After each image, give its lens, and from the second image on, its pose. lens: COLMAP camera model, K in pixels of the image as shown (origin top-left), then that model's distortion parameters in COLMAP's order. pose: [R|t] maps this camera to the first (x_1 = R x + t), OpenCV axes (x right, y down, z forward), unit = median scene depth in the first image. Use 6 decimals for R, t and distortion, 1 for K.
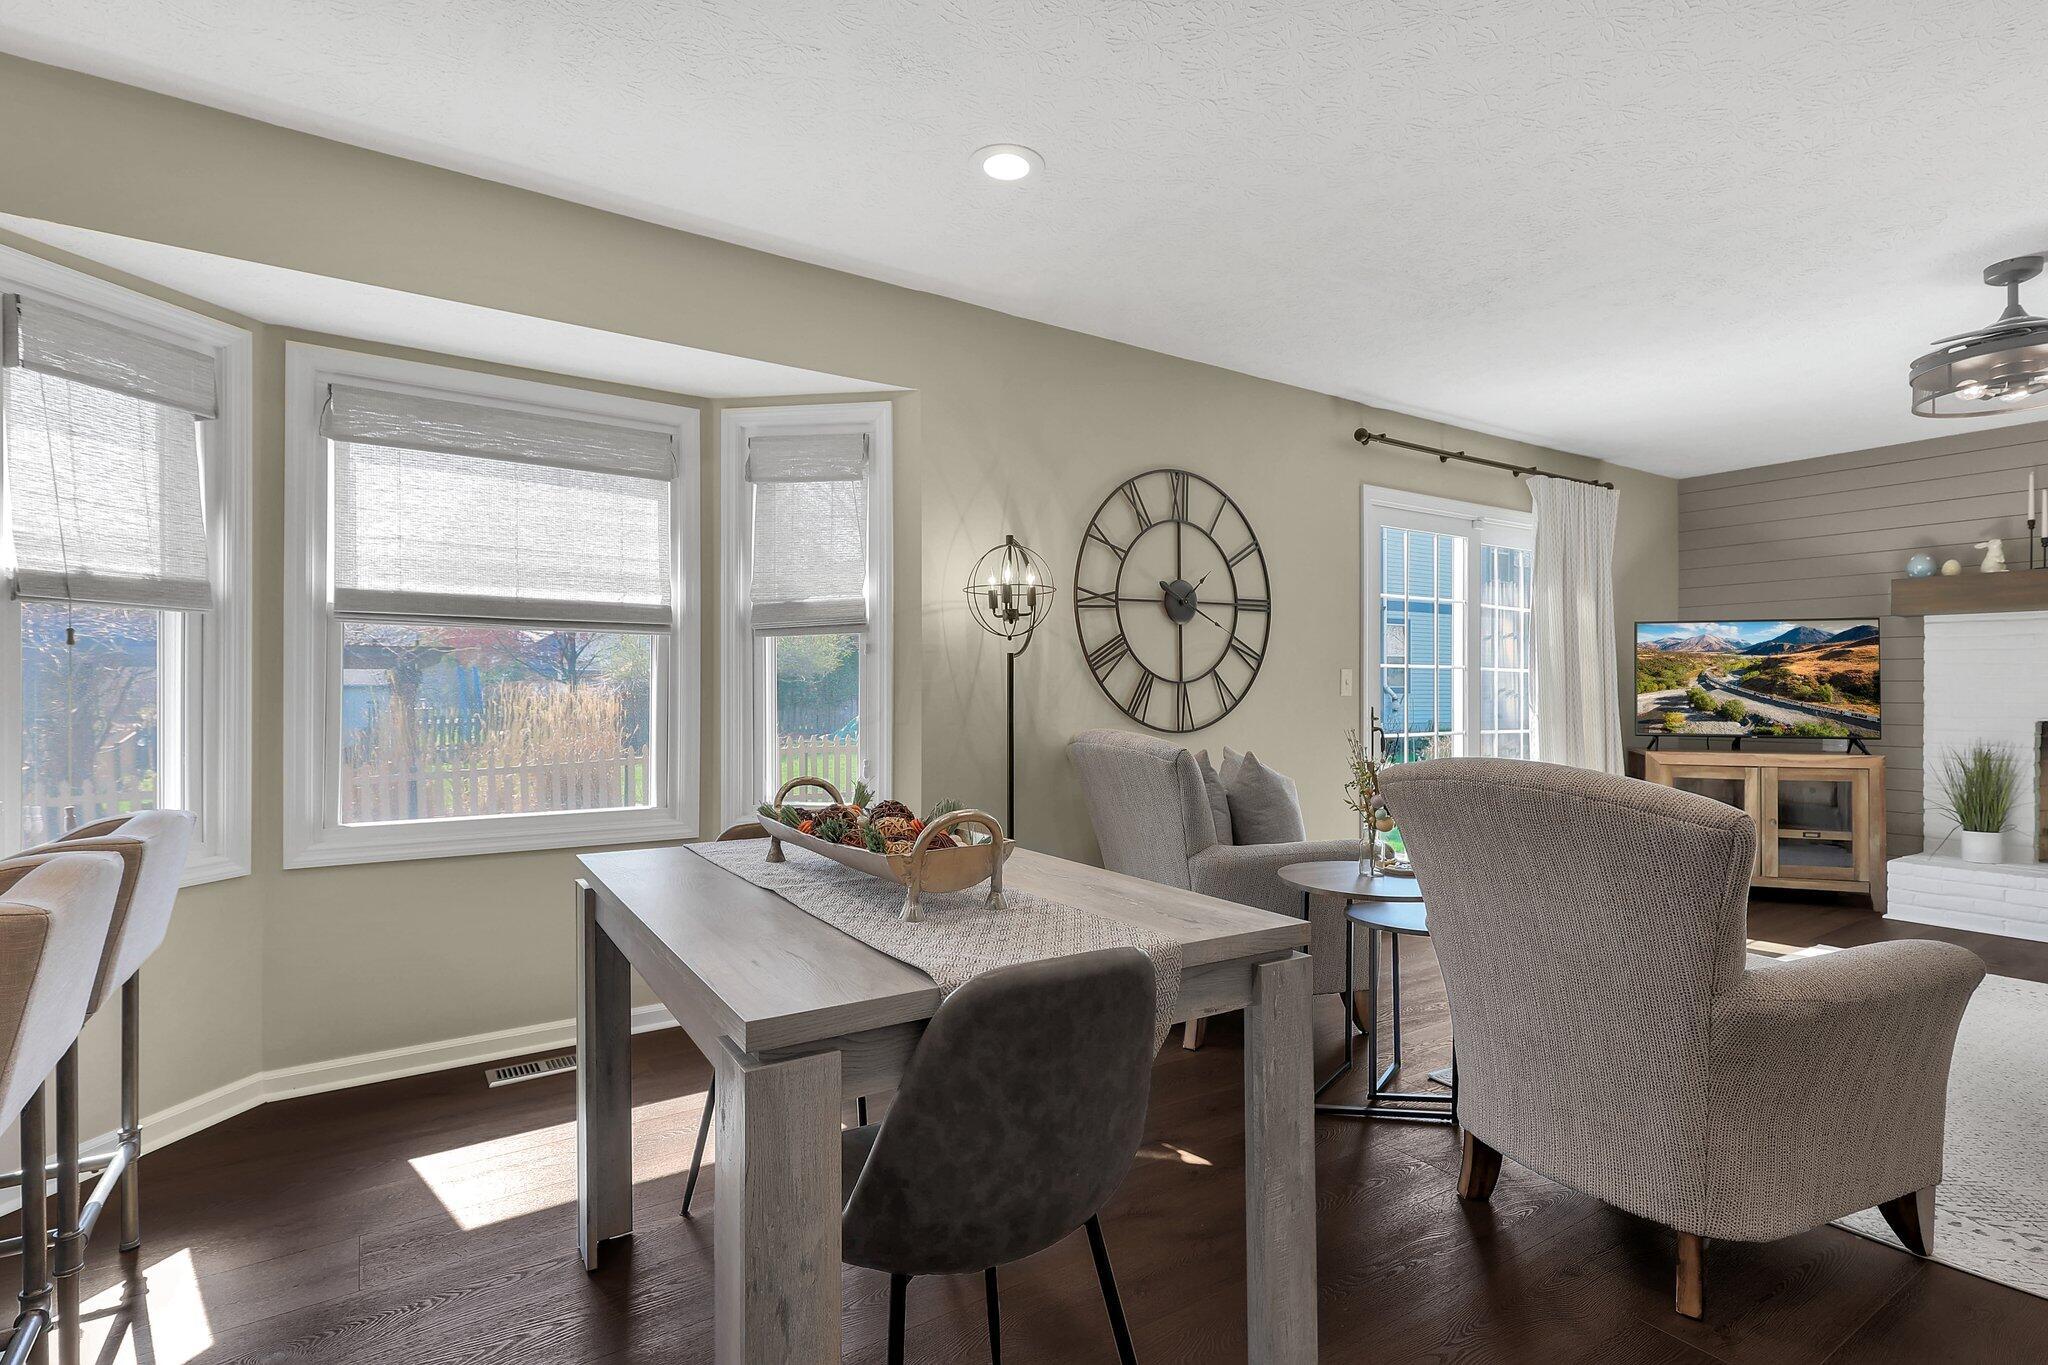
lens RADIAL K [[989.7, 0, 1040.6], [0, 989.7, 684.6], [0, 0, 1]] dist [0.027089, -0.011479]
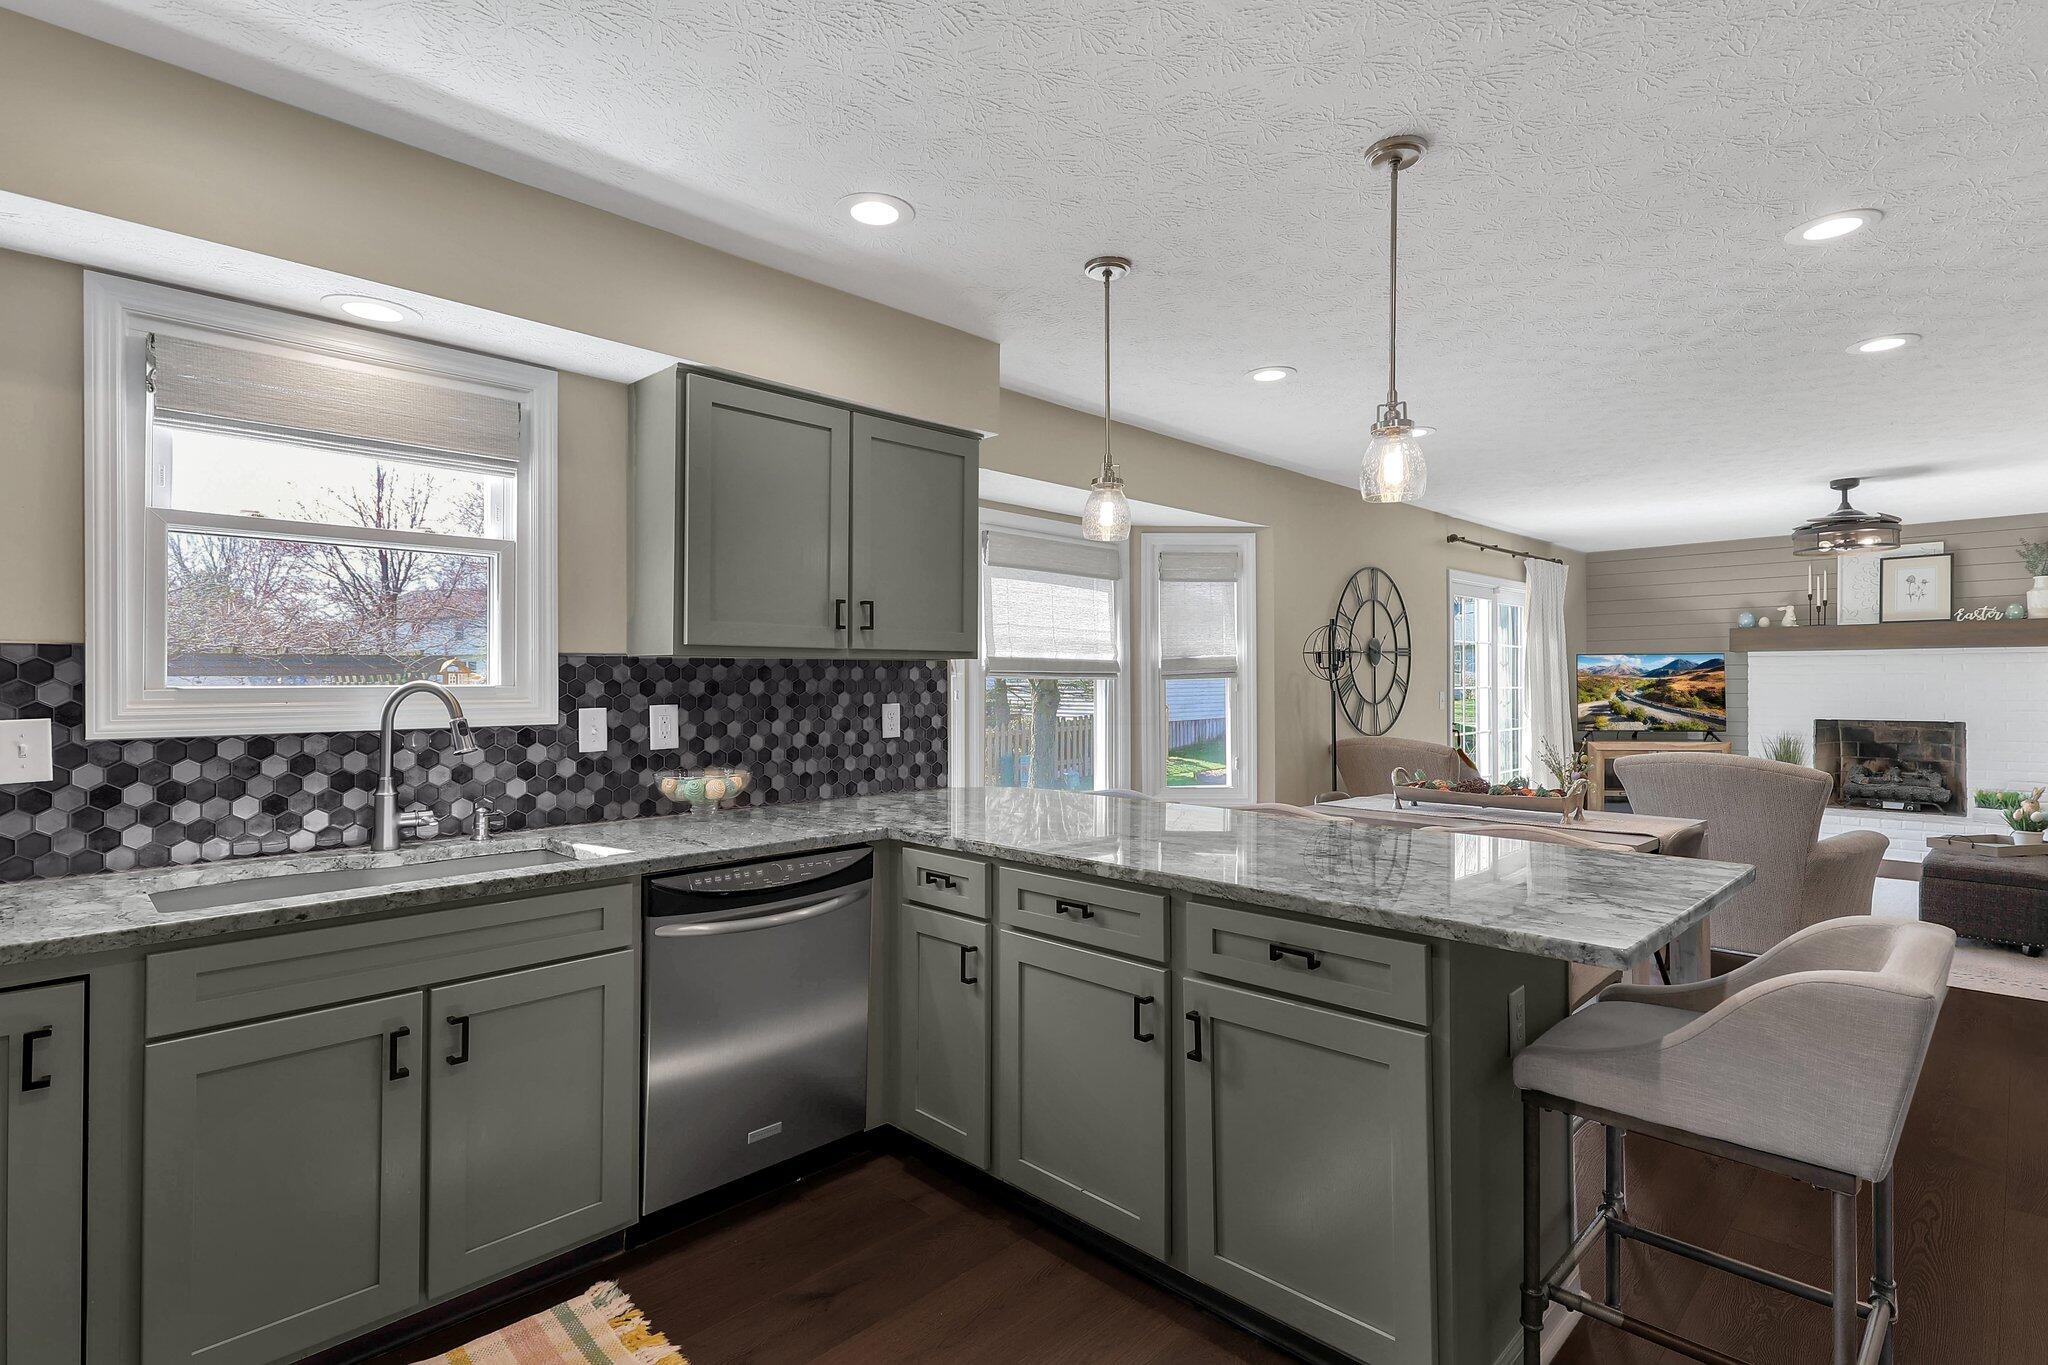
lens RADIAL K [[989.7, 0, 1034.0], [0, 989.7, 680.3], [0, 0, 1]] dist [0.027089, -0.011479]
pose [[0.981451, -0.006218, 0.191610, -0.534810], [0.006224, 0.999980, 0.000571, -0.034115], [-0.191610, 0.000632, 0.981471, -0.331667]]
